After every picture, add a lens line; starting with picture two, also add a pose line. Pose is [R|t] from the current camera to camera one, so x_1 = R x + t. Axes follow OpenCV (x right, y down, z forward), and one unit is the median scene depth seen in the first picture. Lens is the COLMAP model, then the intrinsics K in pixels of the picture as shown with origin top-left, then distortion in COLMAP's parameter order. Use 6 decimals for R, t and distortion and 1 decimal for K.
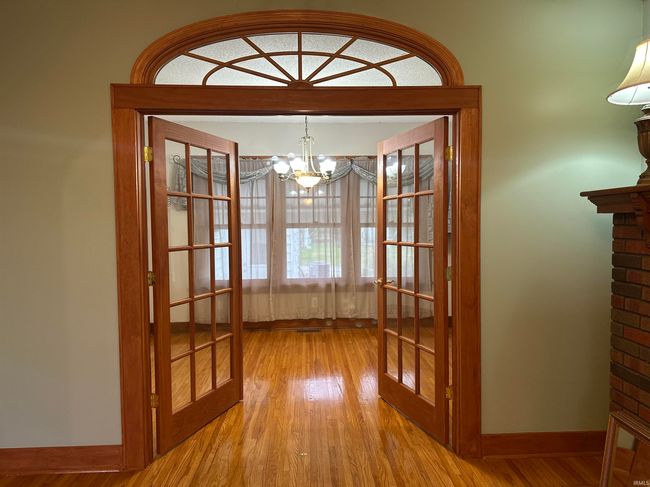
lens RADIAL K [[454.4, 0, 324.1], [0, 454.4, 242.8], [0, 0, 1]] dist [0.054726, 0.000517]
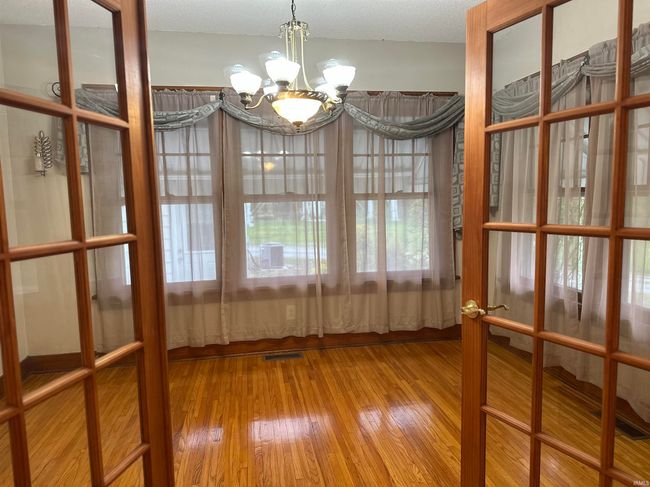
lens RADIAL K [[454.4, 0, 337.2], [0, 454.4, 244.7], [0, 0, 1]] dist [0.054726, 0.000517]
pose [[0.988216, -0.022873, 0.151349, -0.052841], [0.014385, 0.998274, 0.056939, -0.006271], [-0.152390, -0.054091, 0.986839, 0.332707]]
